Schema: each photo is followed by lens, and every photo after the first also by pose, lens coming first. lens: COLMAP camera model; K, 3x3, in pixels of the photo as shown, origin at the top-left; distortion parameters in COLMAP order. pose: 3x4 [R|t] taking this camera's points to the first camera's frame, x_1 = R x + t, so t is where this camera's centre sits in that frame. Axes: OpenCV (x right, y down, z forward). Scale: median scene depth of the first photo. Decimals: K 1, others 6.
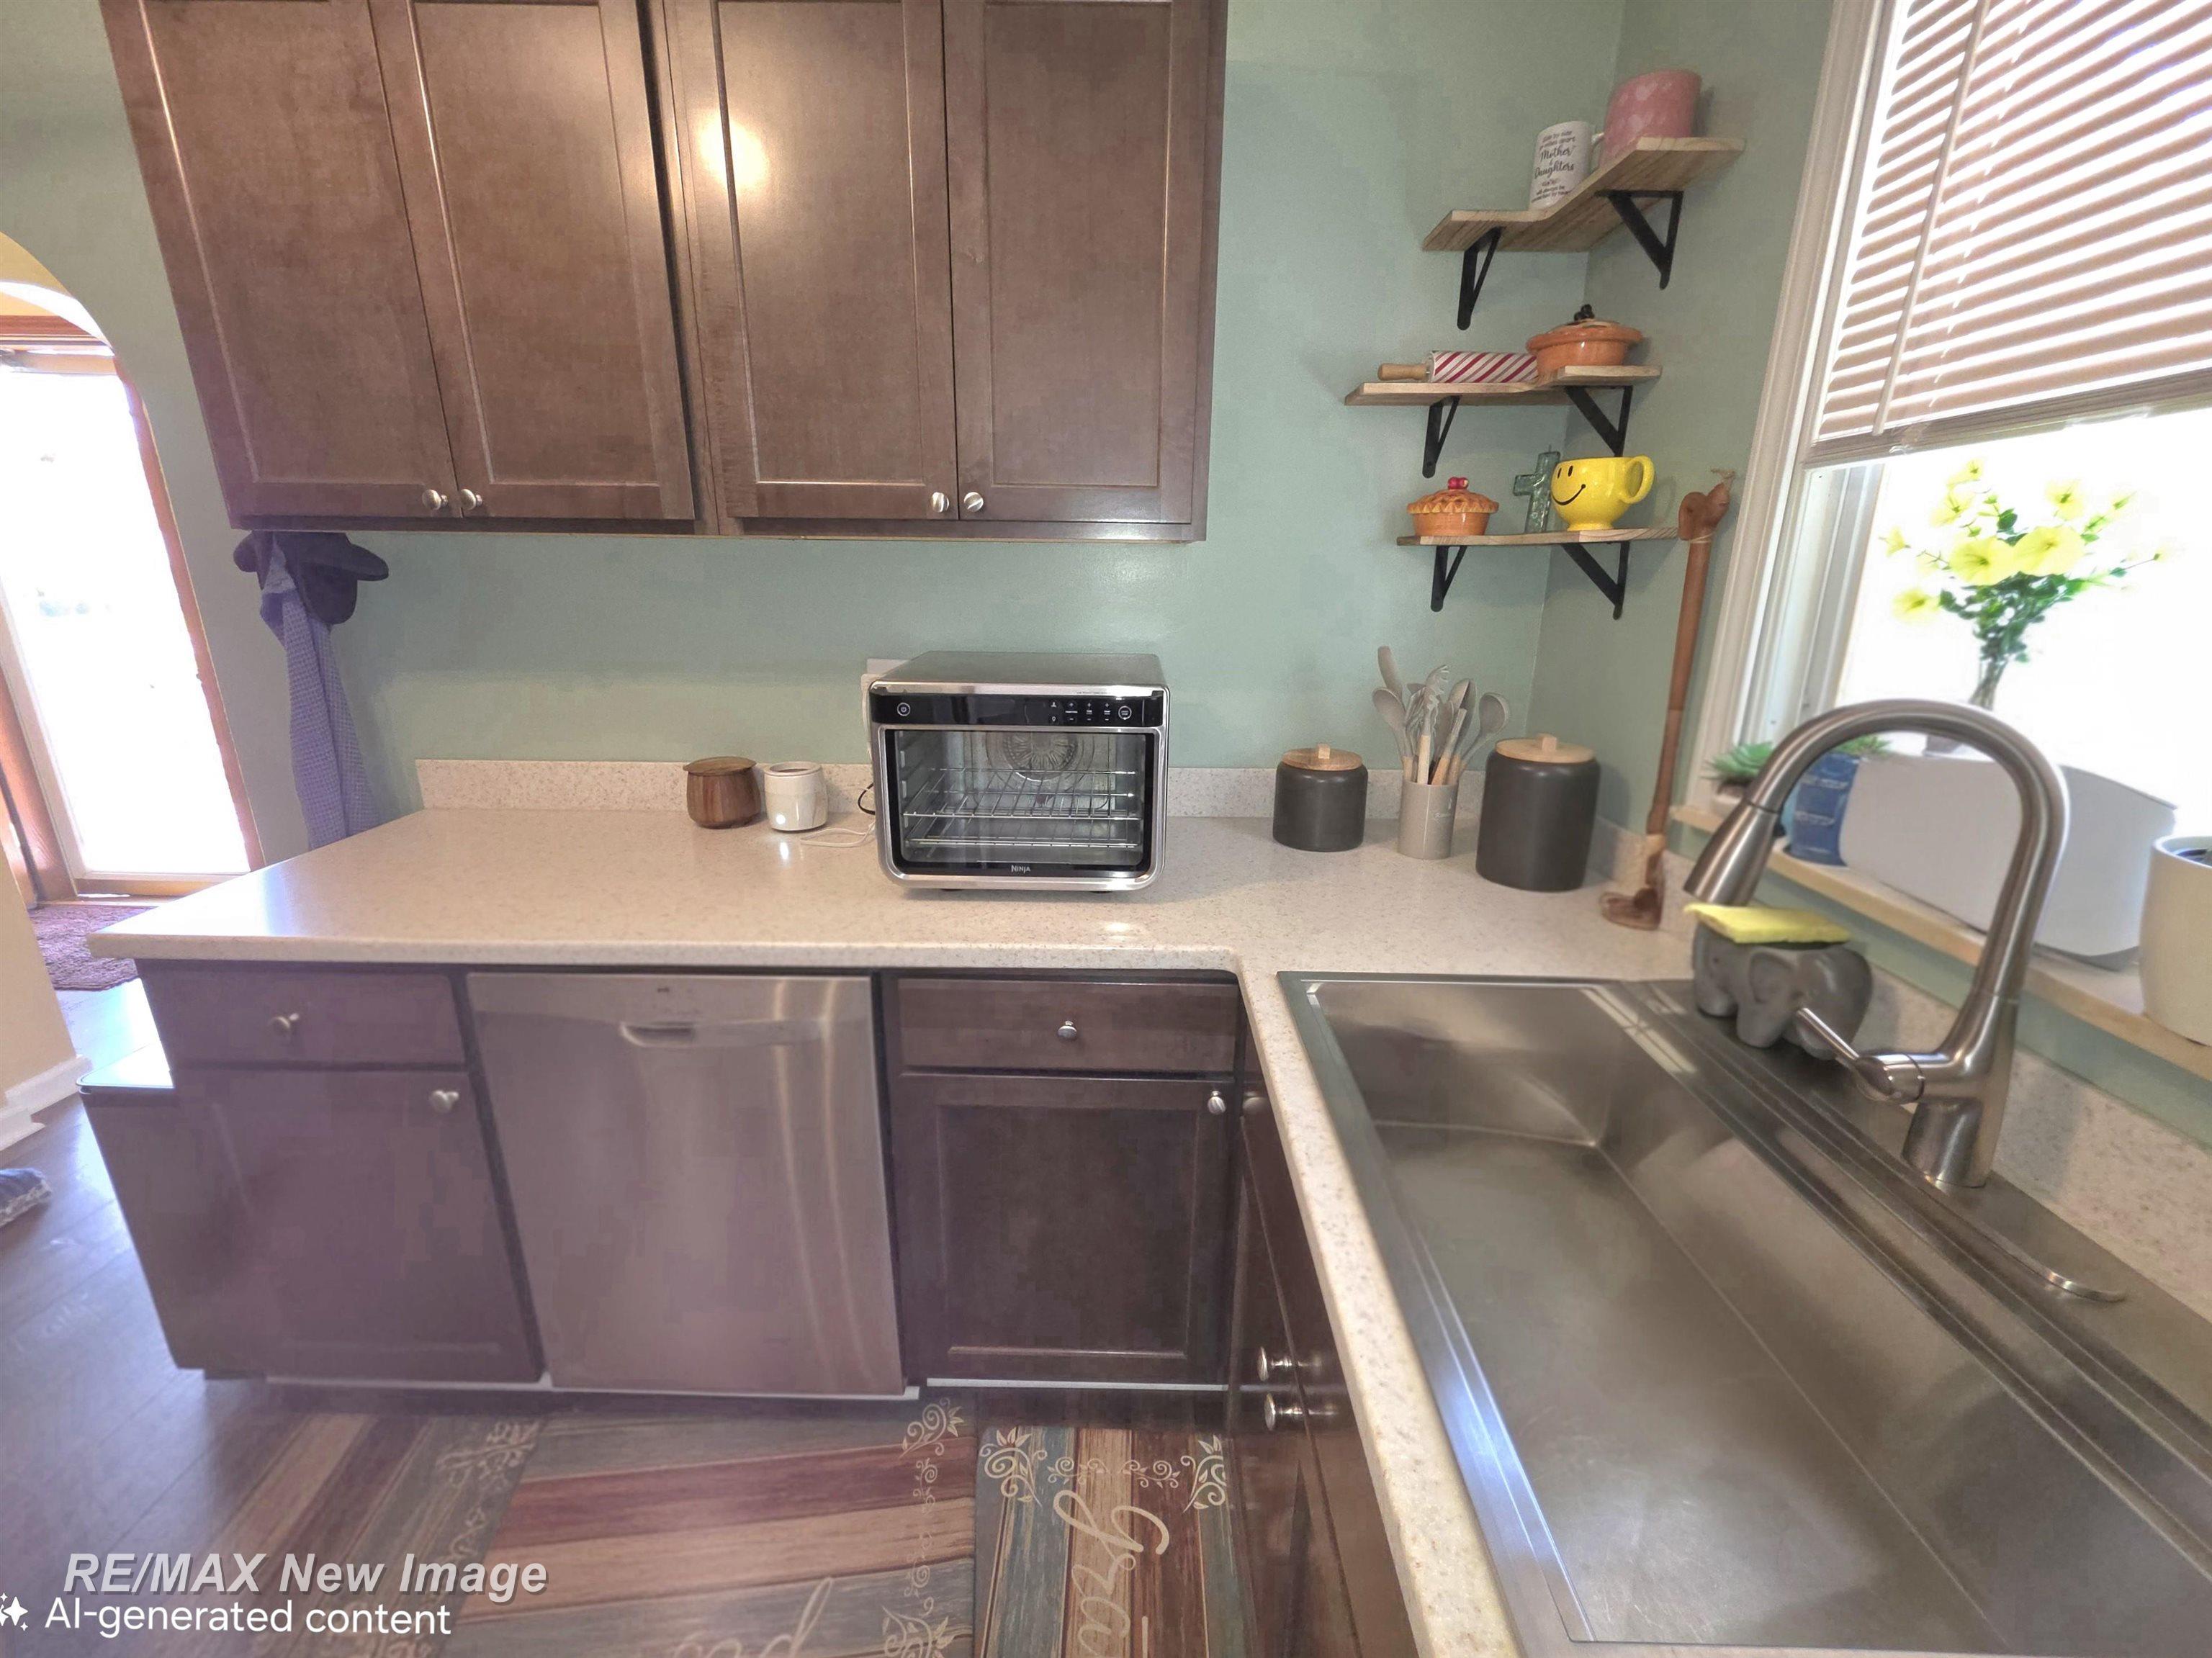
lens RADIAL K [[900.3, 0, 1110.6], [0, 900.3, 823.4], [0, 0, 1]] dist [0.001723, -0.000369]
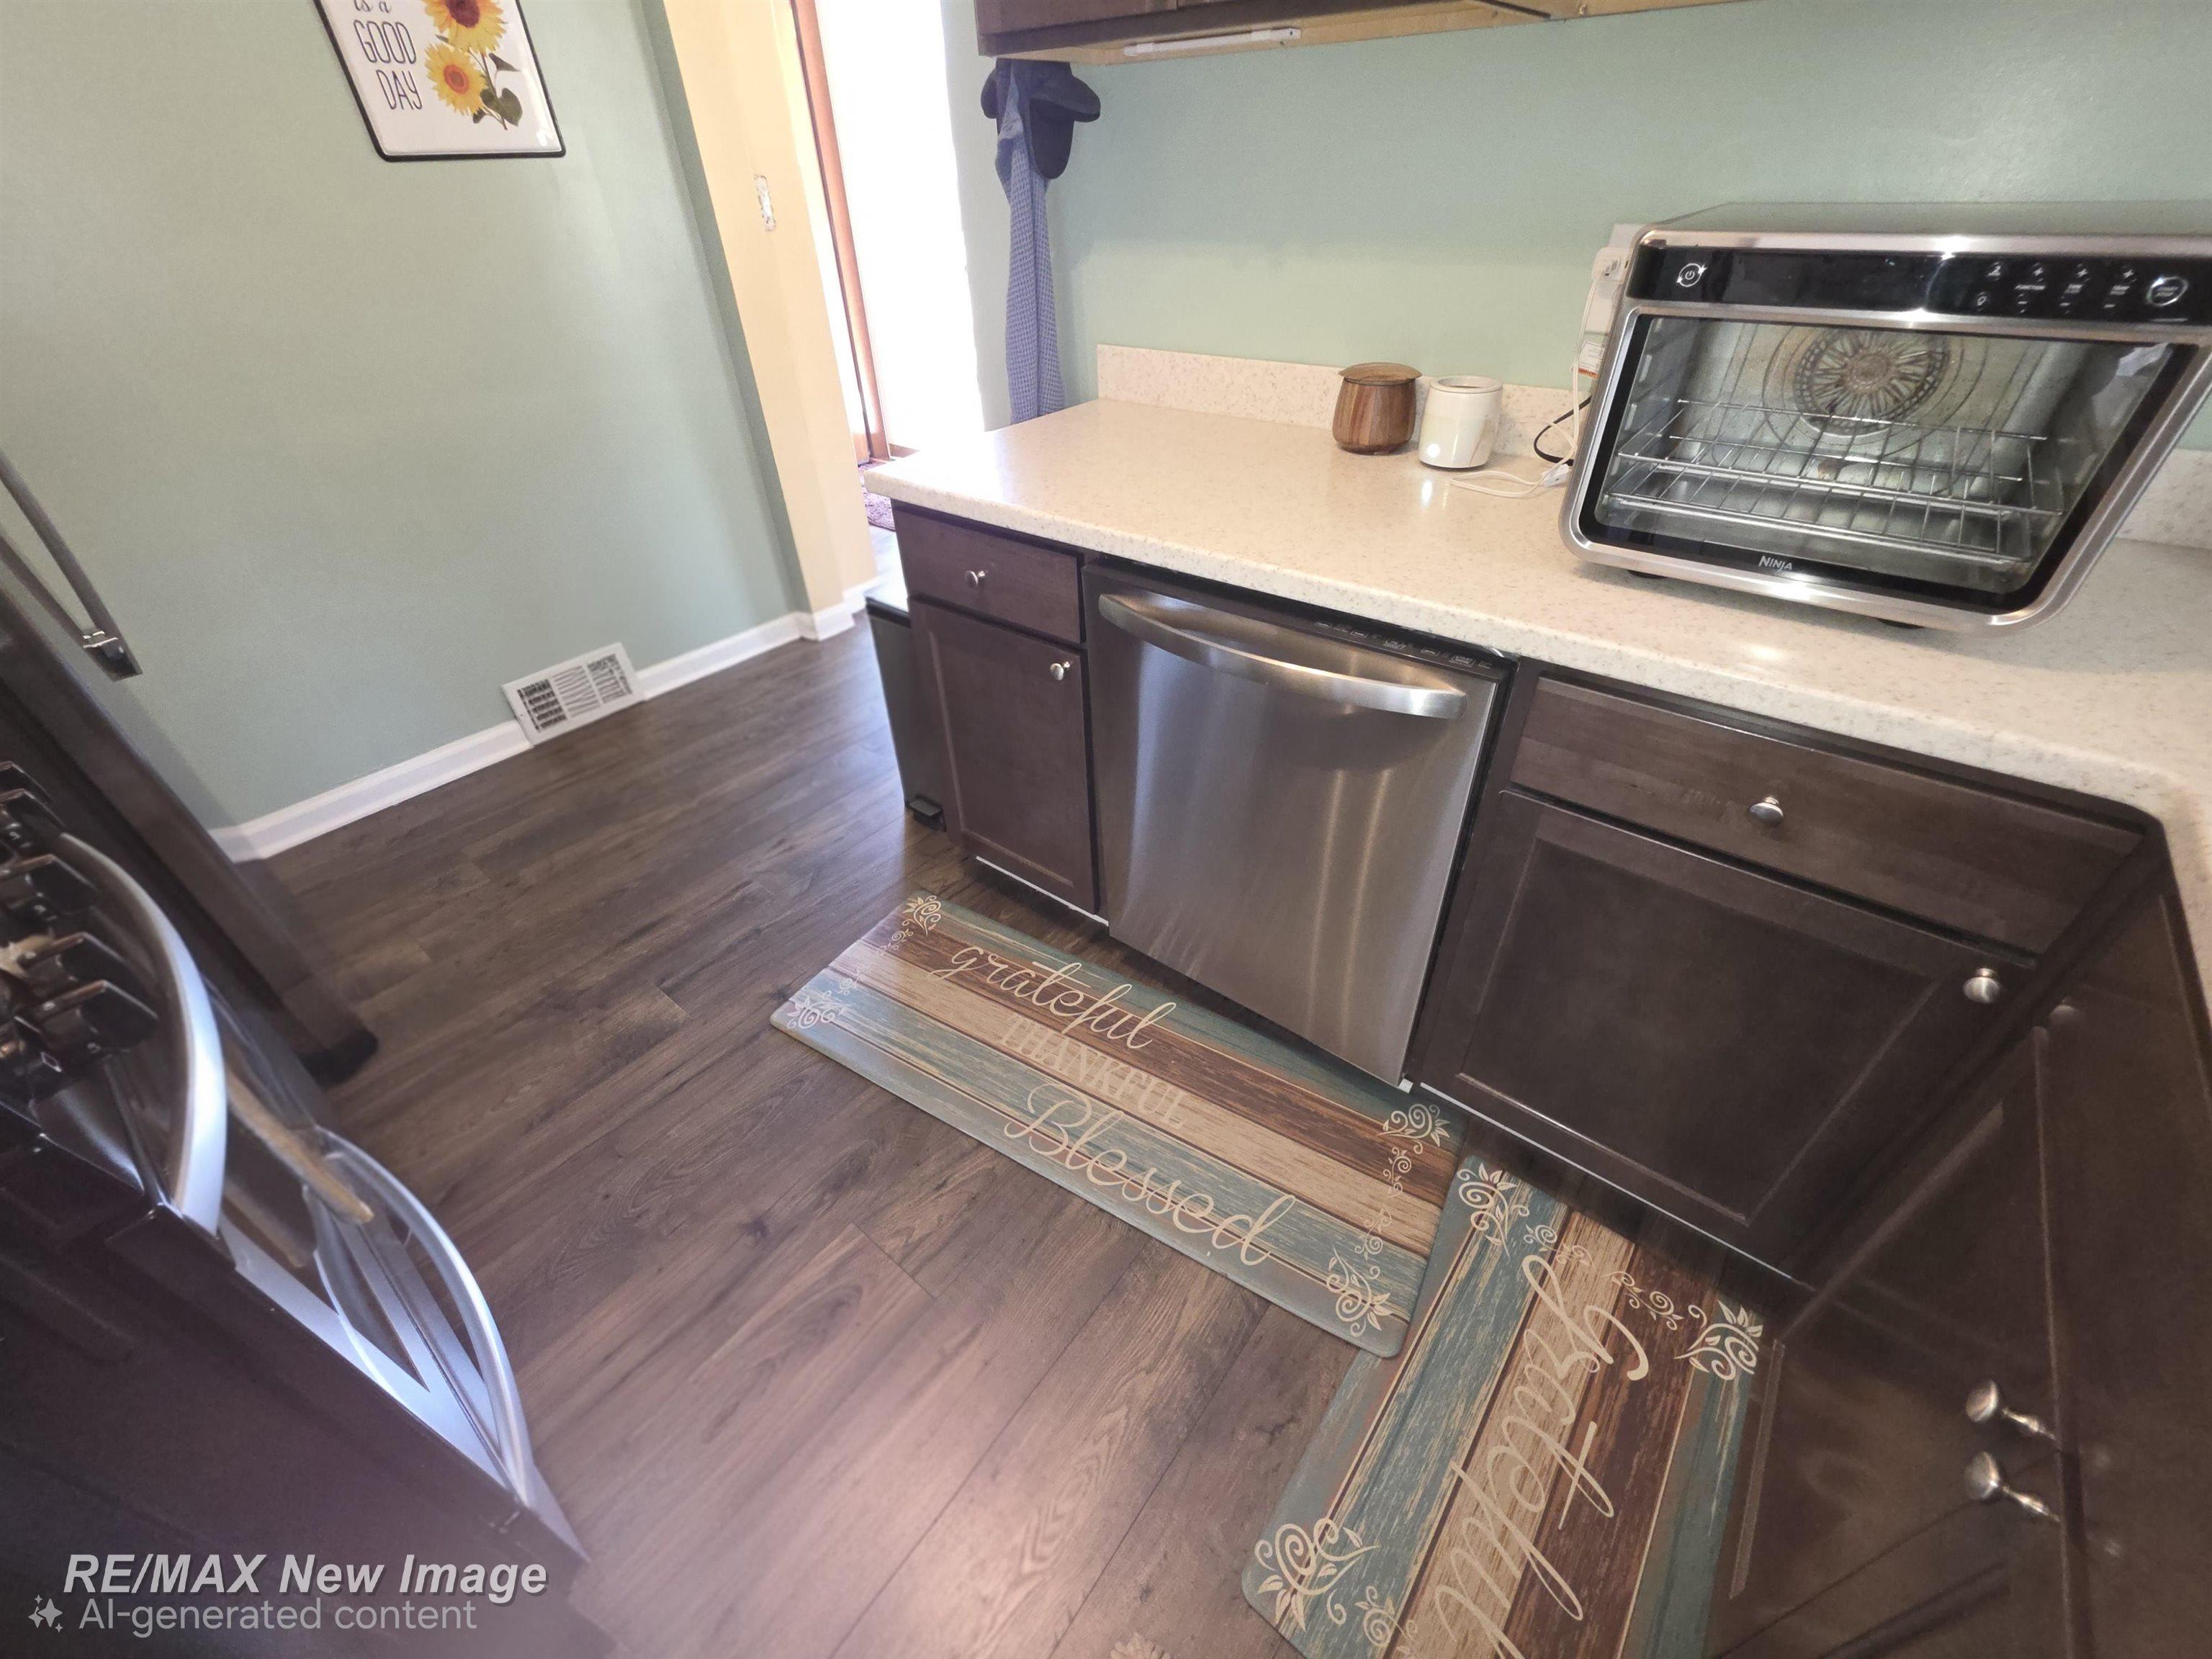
lens RADIAL K [[900.4, 0, 1110.6], [0, 900.4, 823.9], [0, 0, 1]] dist [0.001723, -0.000369]
pose [[0.792872, 0.338230, -0.506907, -0.080448], [-0.138368, 0.910024, 0.390781, 0.030503], [0.593472, -0.239700, 0.768333, 0.128842]]
